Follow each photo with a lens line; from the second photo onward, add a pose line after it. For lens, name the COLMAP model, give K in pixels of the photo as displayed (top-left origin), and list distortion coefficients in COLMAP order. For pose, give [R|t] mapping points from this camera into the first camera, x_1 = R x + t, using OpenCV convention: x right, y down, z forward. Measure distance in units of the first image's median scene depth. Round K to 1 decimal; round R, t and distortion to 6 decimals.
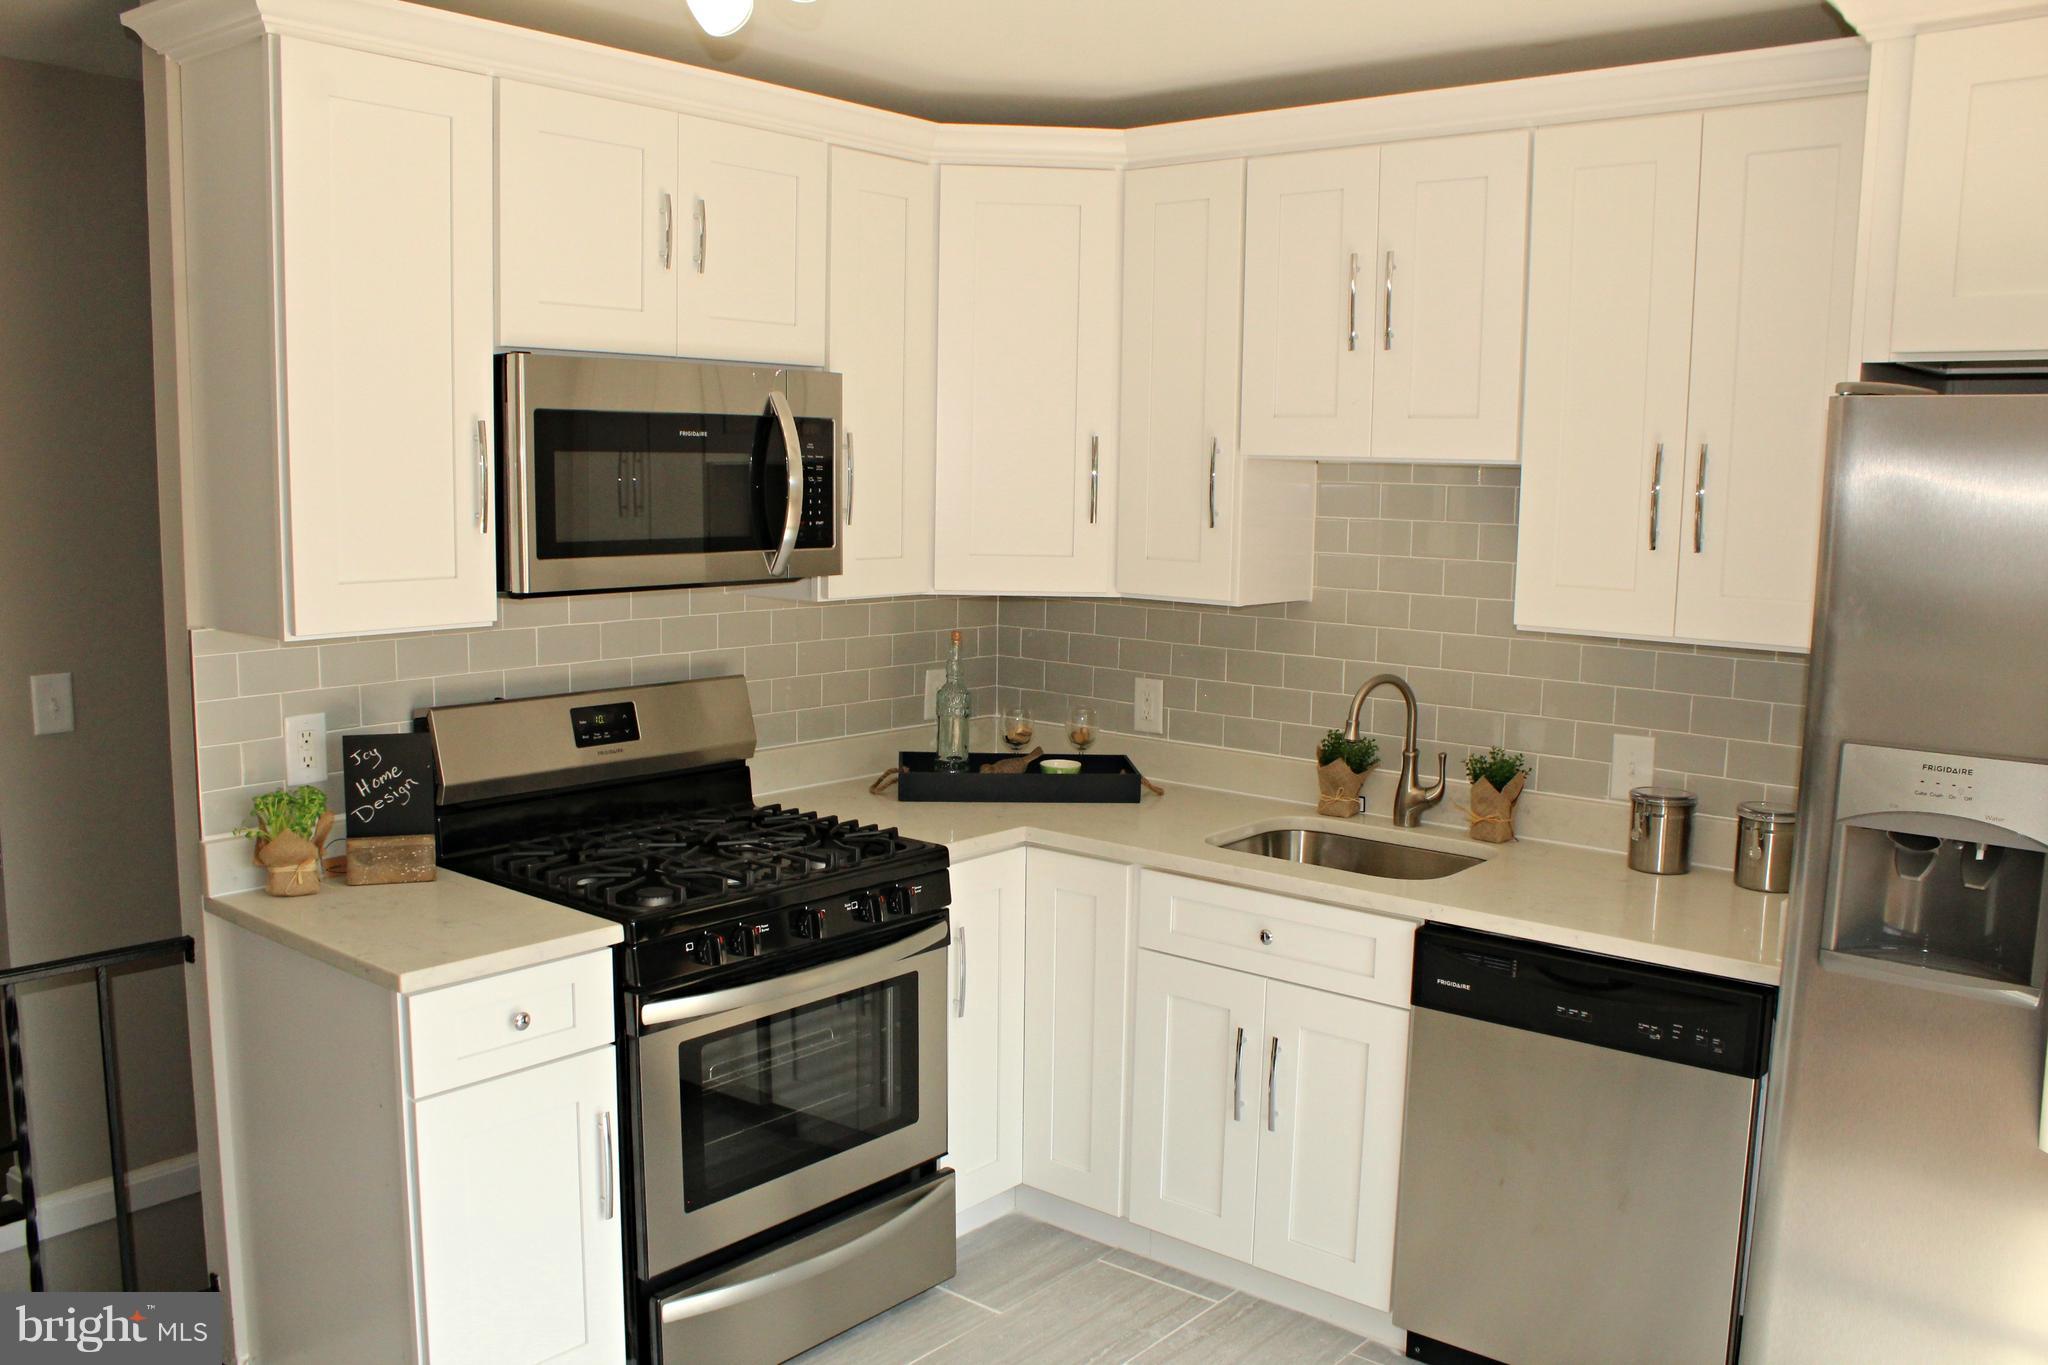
lens RADIAL K [[1689.8, 0, 1017.1], [0, 1689.8, 709.6], [0, 0, 1]] dist [-0.173593, 0.151478]
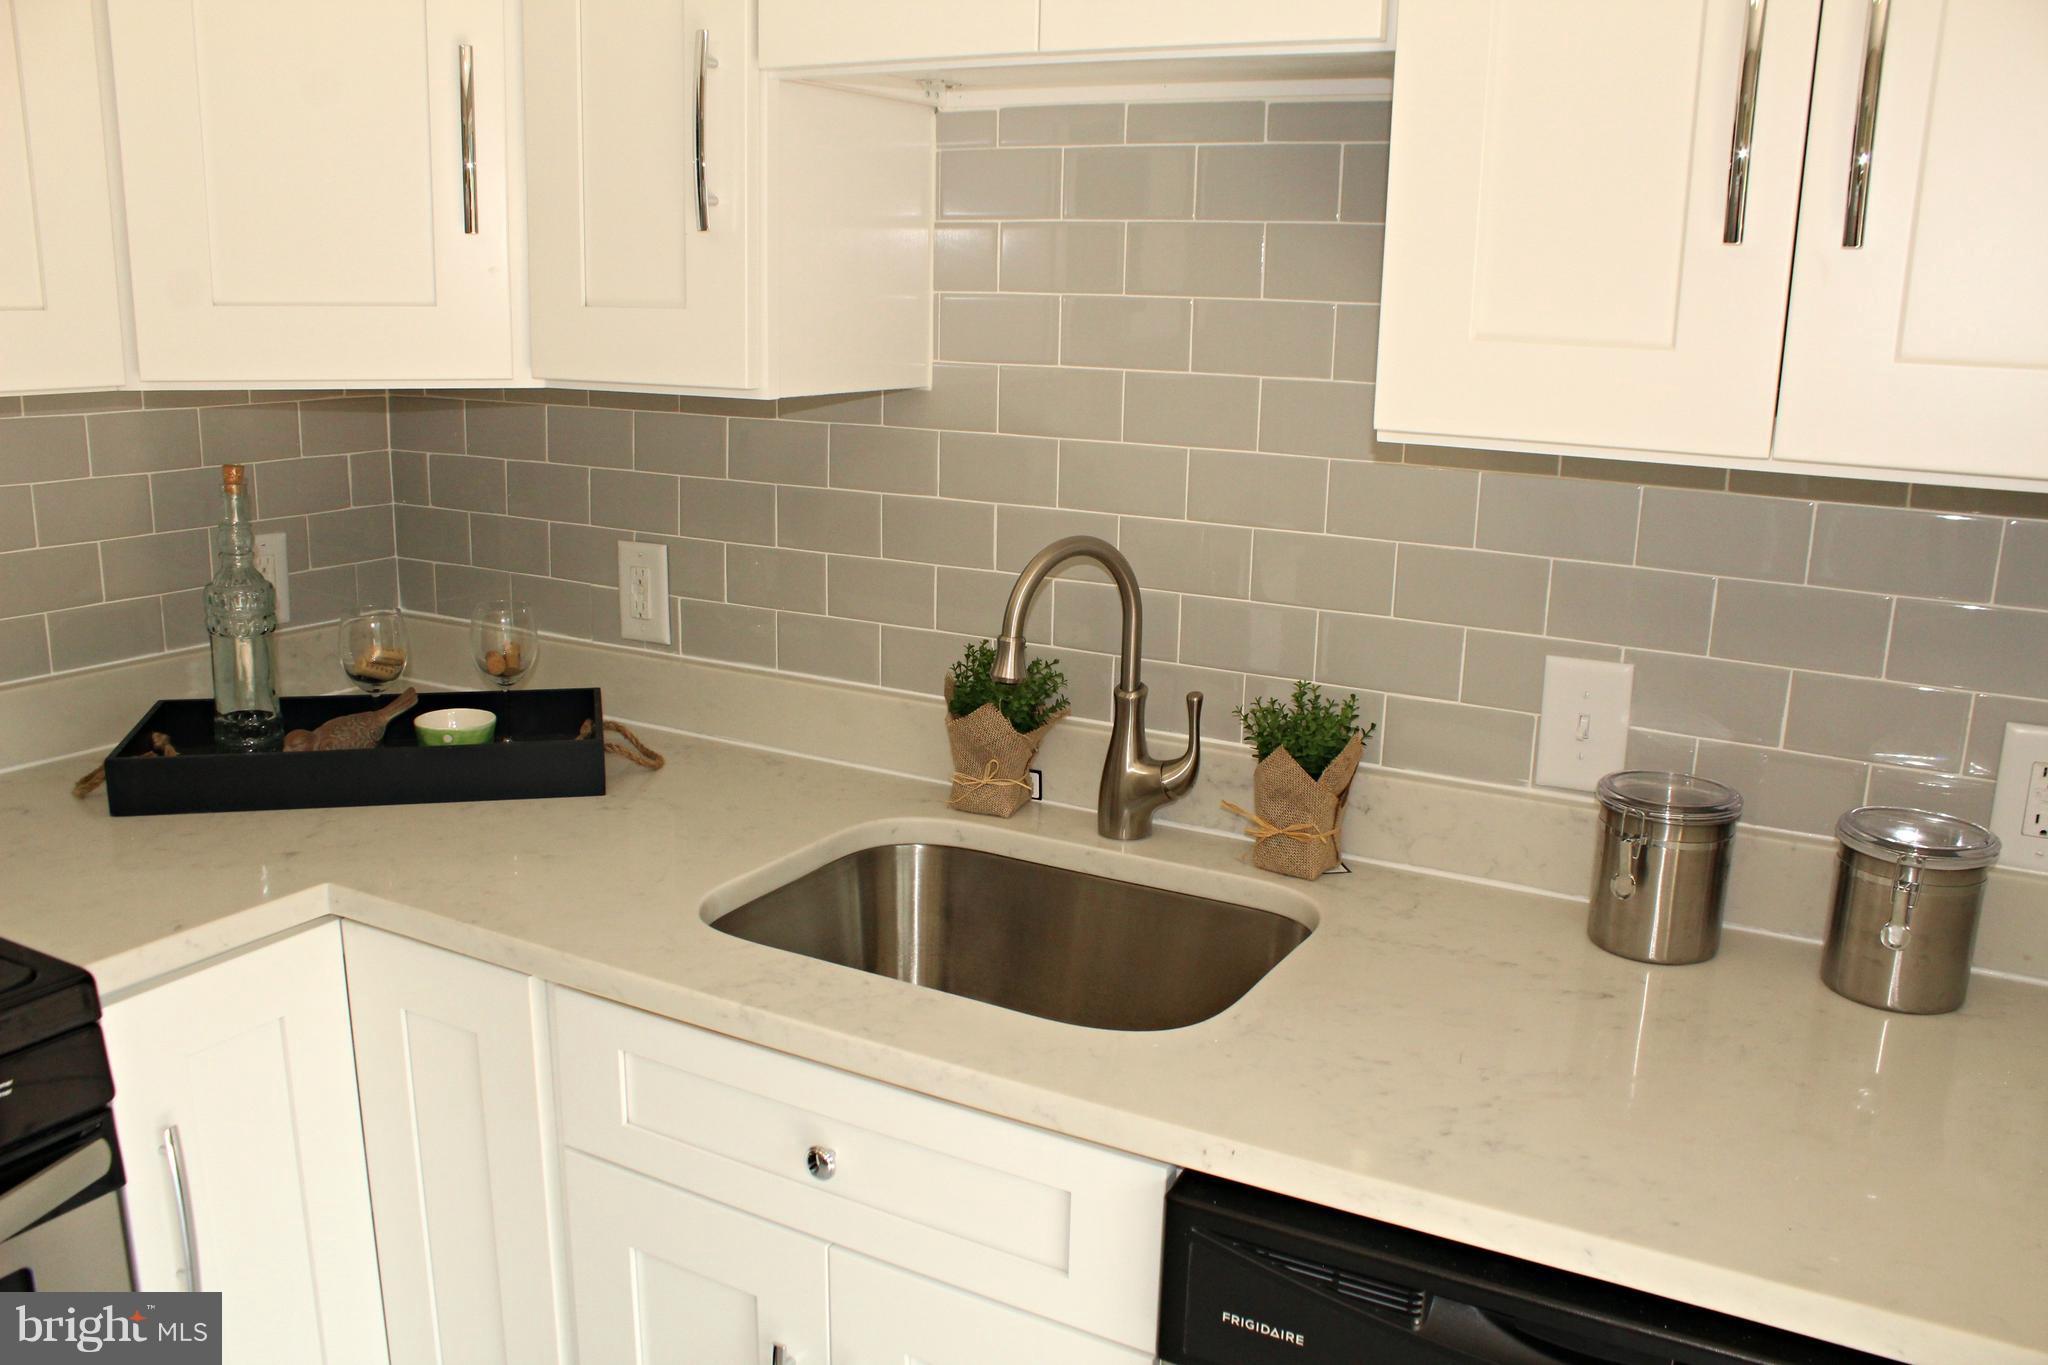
lens RADIAL K [[1689.8, 0, 1017.1], [0, 1689.8, 709.6], [0, 0, 1]] dist [-0.173593, 0.151478]
pose [[0.982570, -0.040713, 0.181380, 0.118268], [0.020642, 0.993584, 0.111197, -0.027211], [-0.184743, -0.105515, 0.977106, 0.549545]]
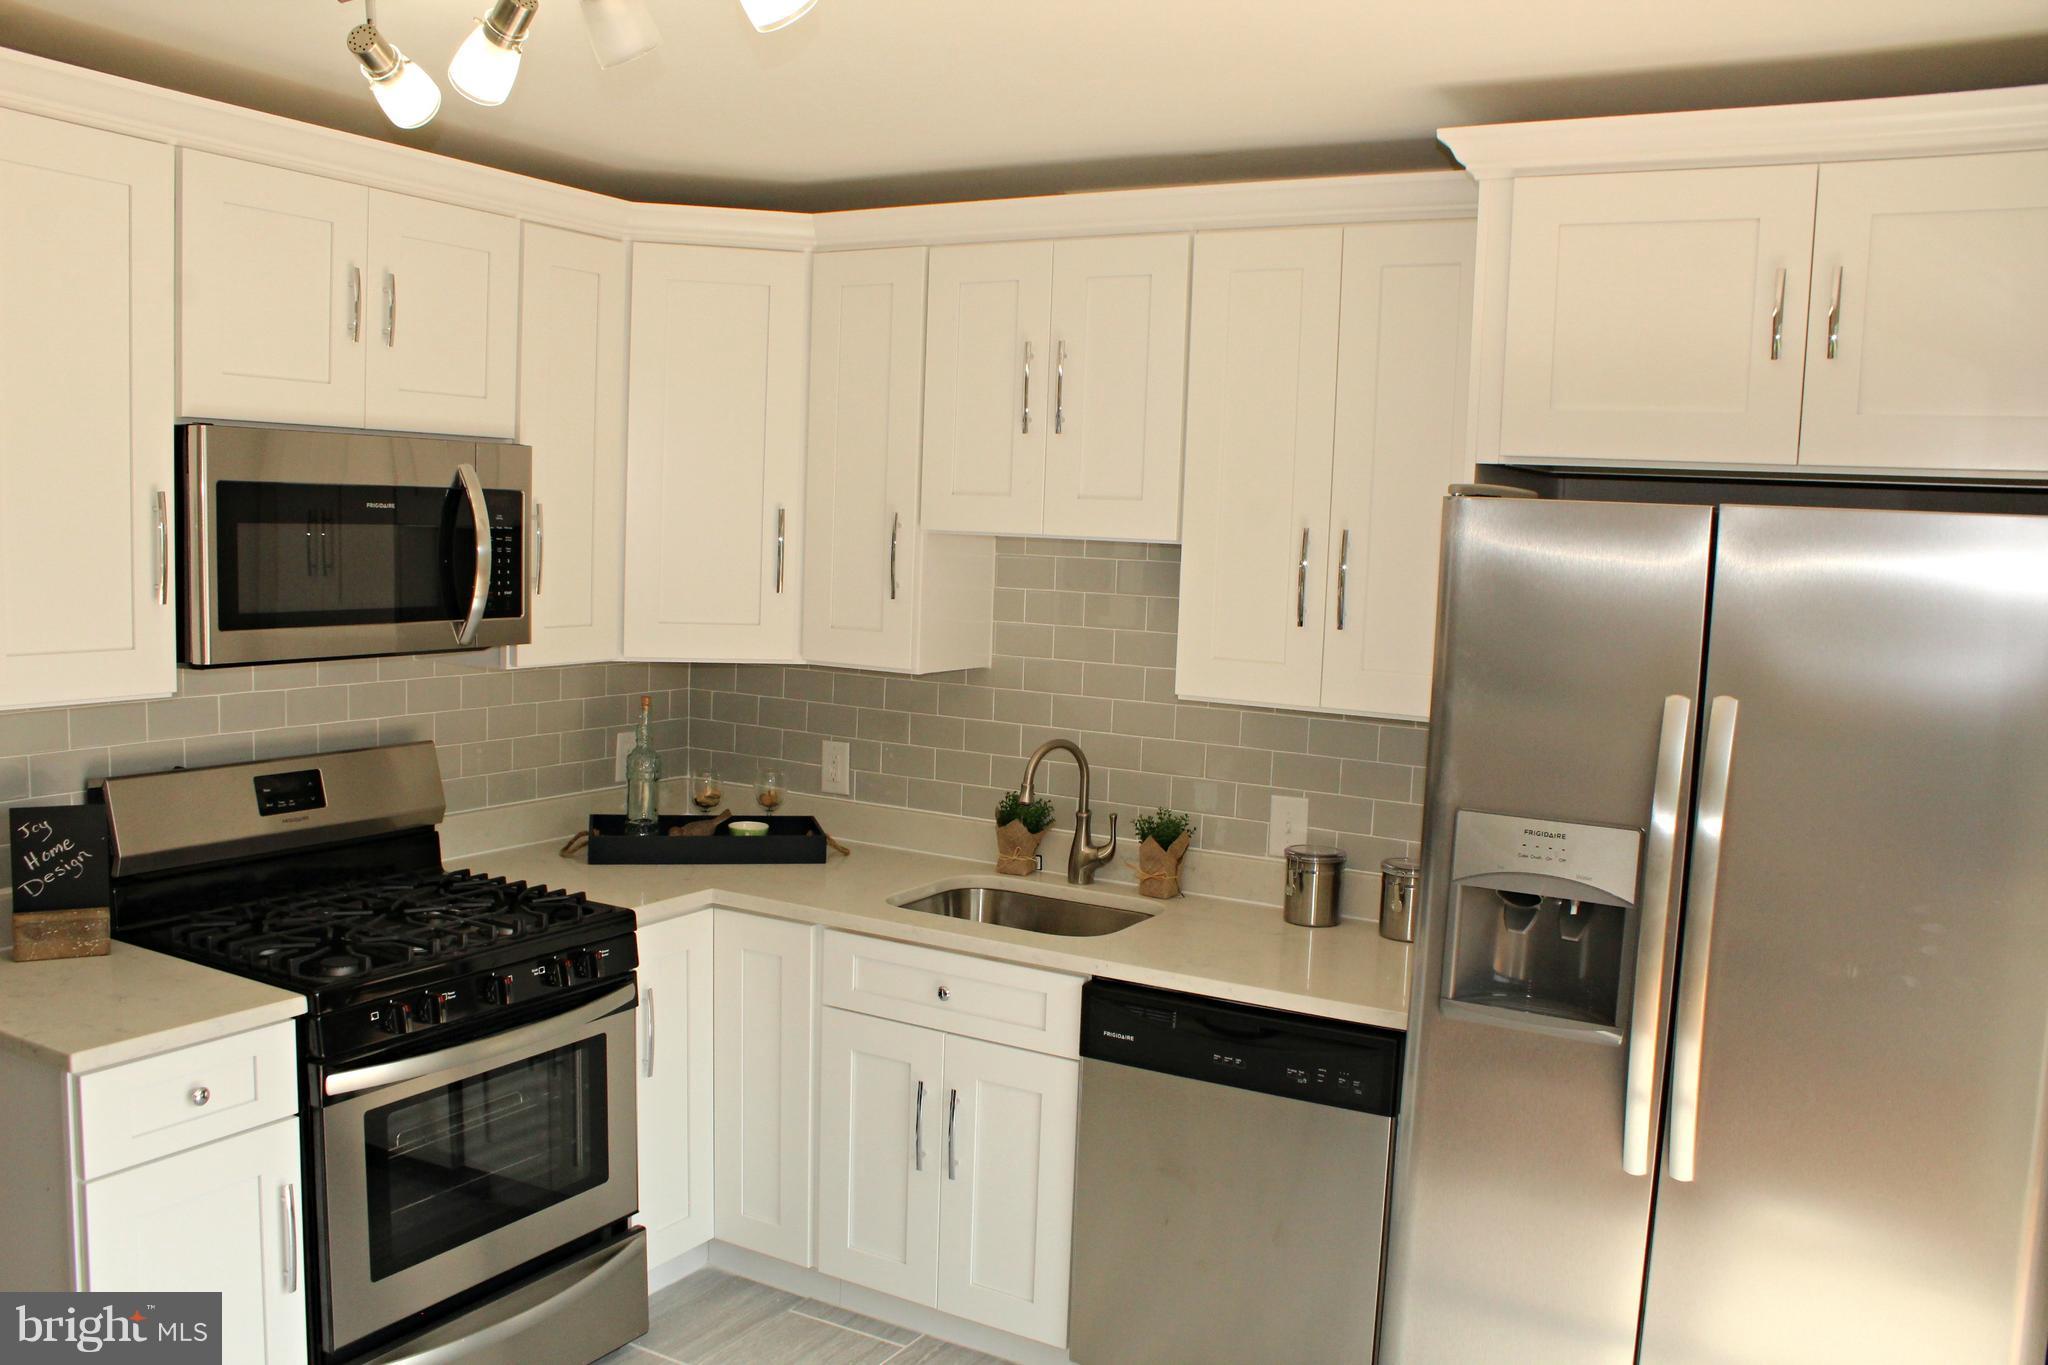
lens RADIAL K [[1689.8, 0, 1017.1], [0, 1689.8, 709.6], [0, 0, 1]] dist [-0.173593, 0.151478]
pose [[0.985411, -0.000114, 0.170192, 0.014658], [0.004534, 0.999662, -0.025583, -0.013399], [-0.170132, 0.025981, 0.985079, -0.040496]]
